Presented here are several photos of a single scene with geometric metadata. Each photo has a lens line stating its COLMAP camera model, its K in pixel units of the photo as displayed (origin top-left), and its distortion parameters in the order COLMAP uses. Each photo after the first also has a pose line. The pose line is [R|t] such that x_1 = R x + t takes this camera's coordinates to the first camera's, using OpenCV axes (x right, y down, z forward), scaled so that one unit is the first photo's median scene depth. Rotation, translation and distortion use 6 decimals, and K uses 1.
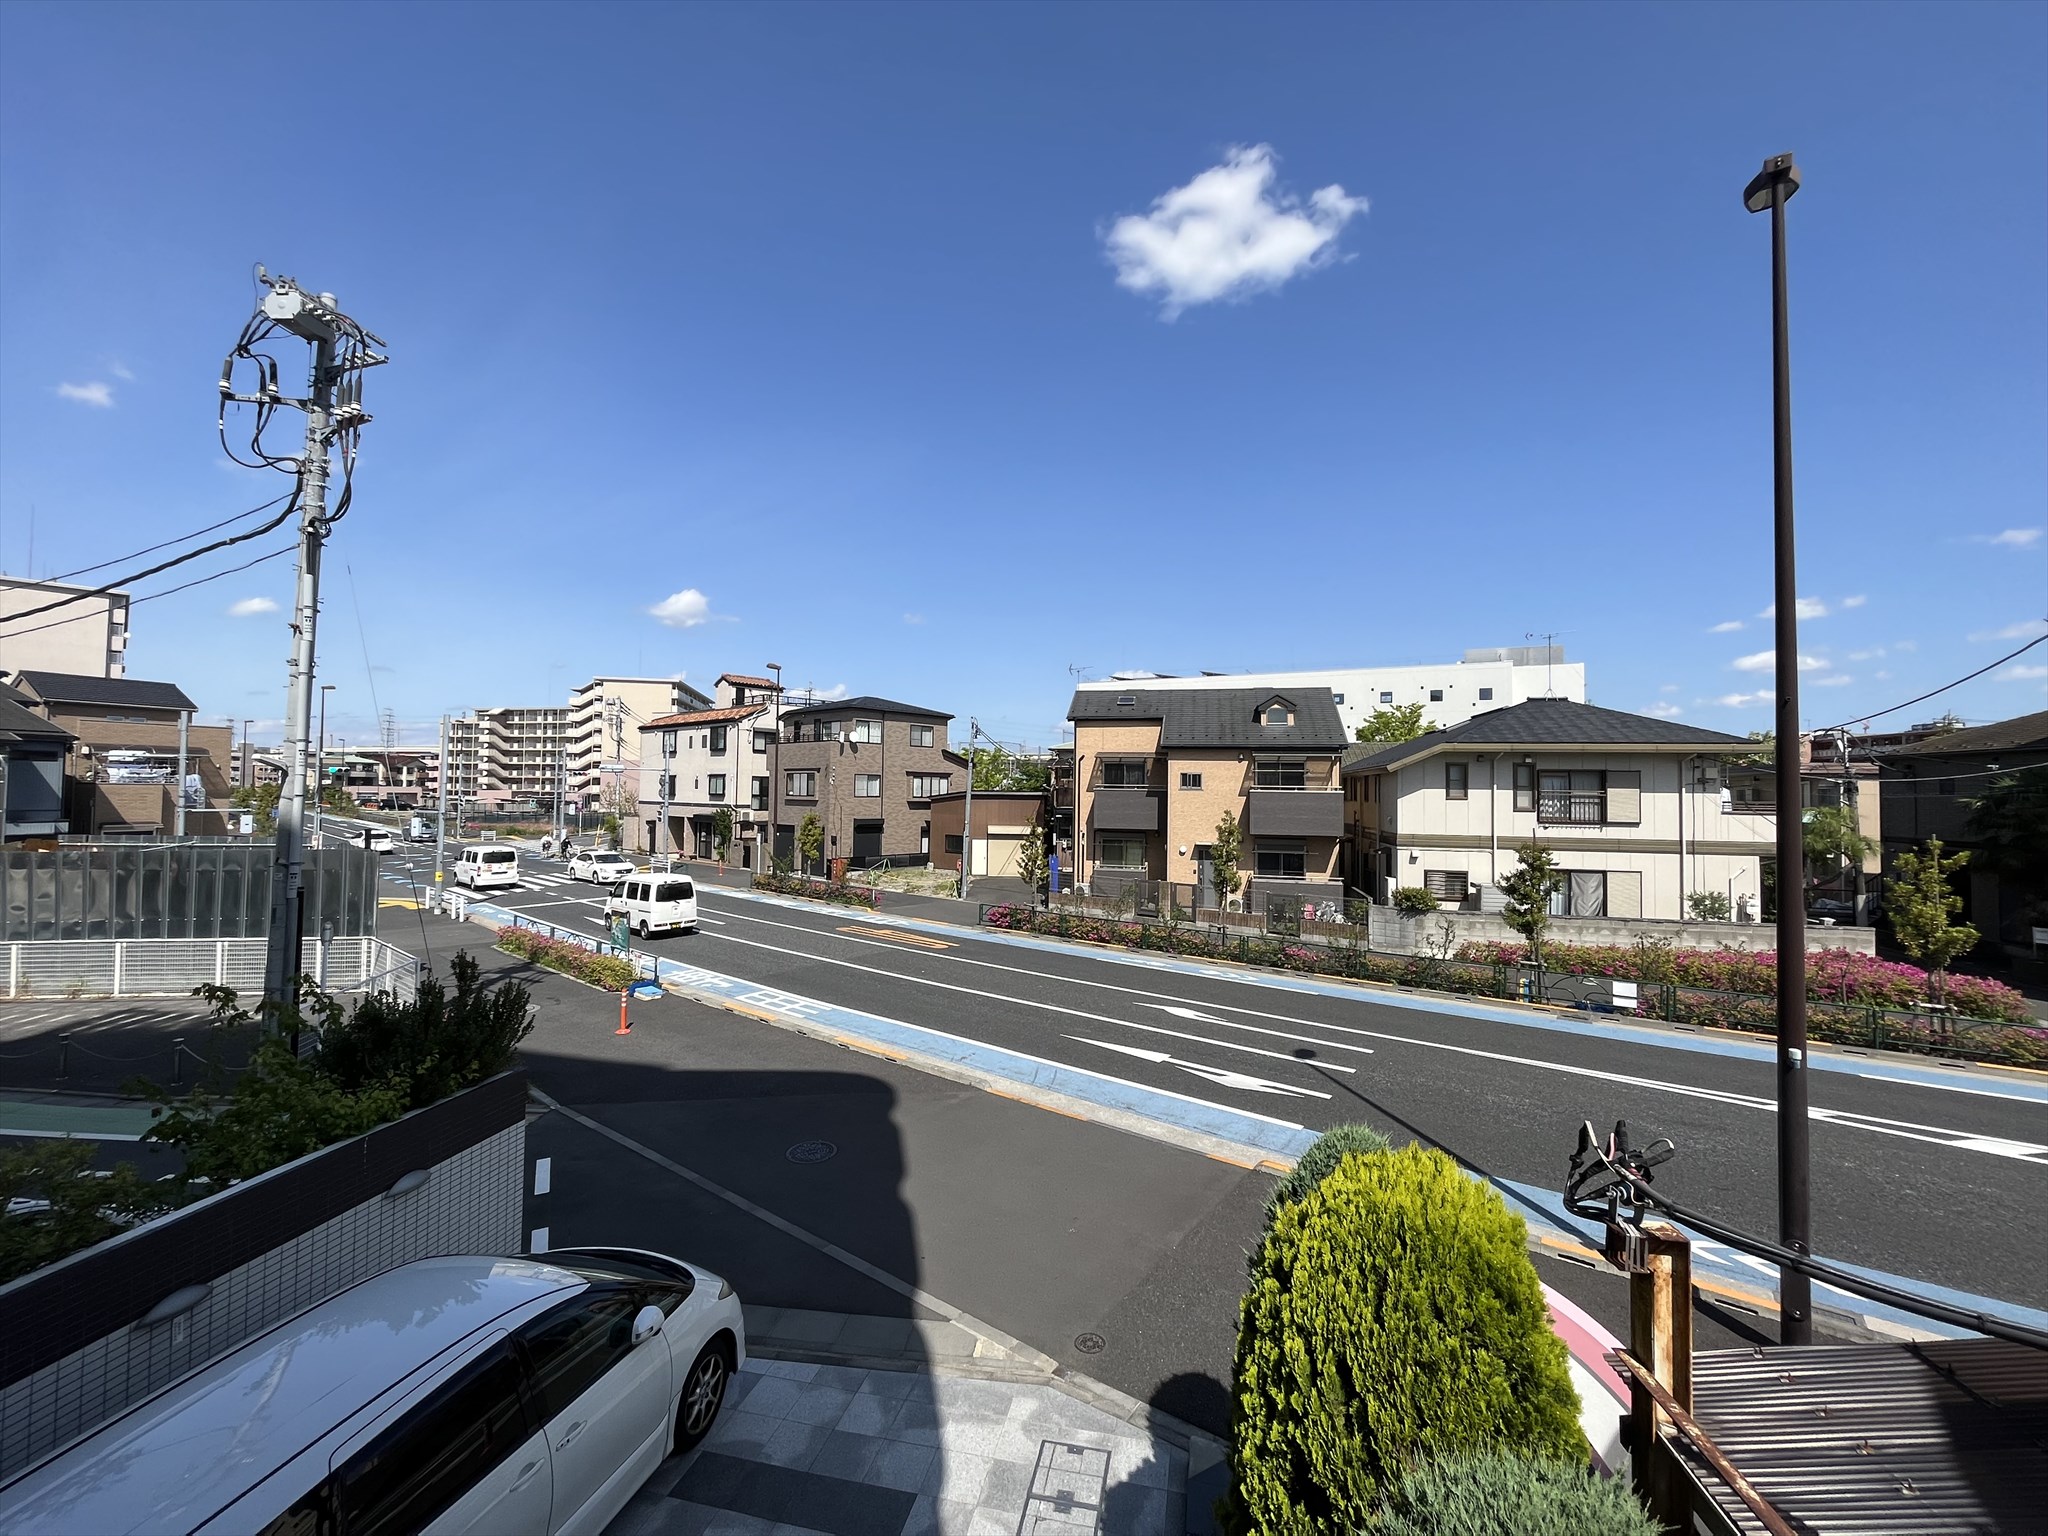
lens RADIAL K [[824.9, 0, 1019.1], [0, 824.9, 766.2], [0, 0, 1]] dist [0.002220, 0.000072]
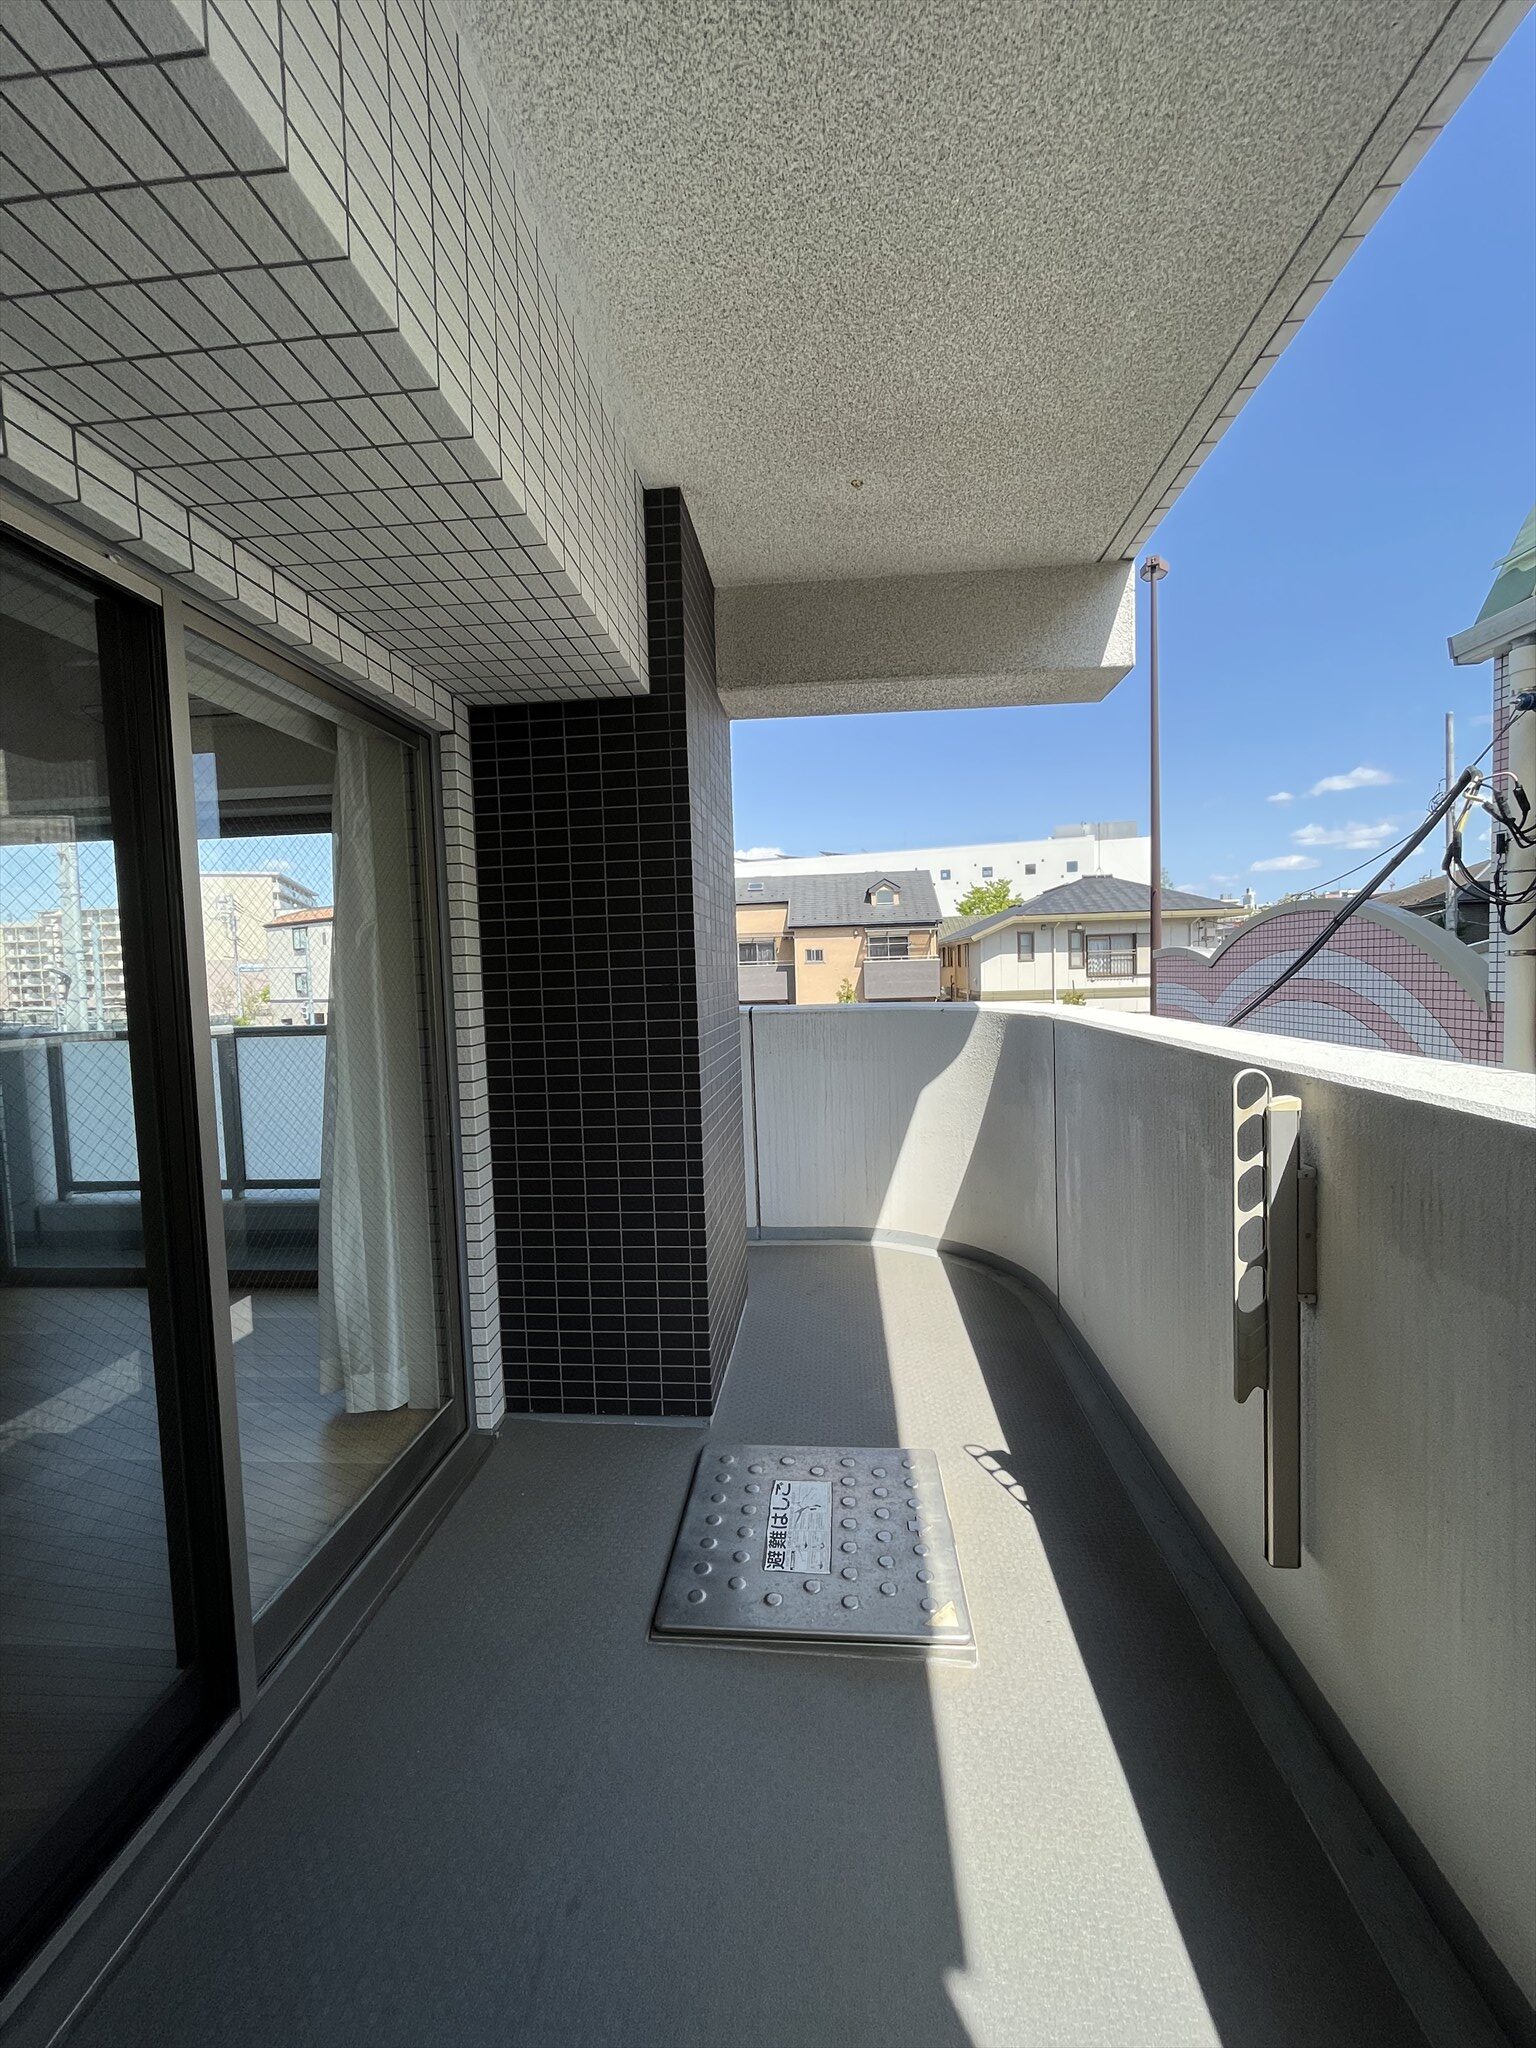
lens RADIAL K [[824.9, 0, 765.5], [0, 824.9, 1017.9], [0, 0, 1]] dist [0.002220, 0.000072]
pose [[0.988420, -0.052941, 0.142208, -0.029727], [0.040537, 0.995229, 0.088750, -0.000814], [-0.146228, -0.081958, 0.985850, -0.142529]]
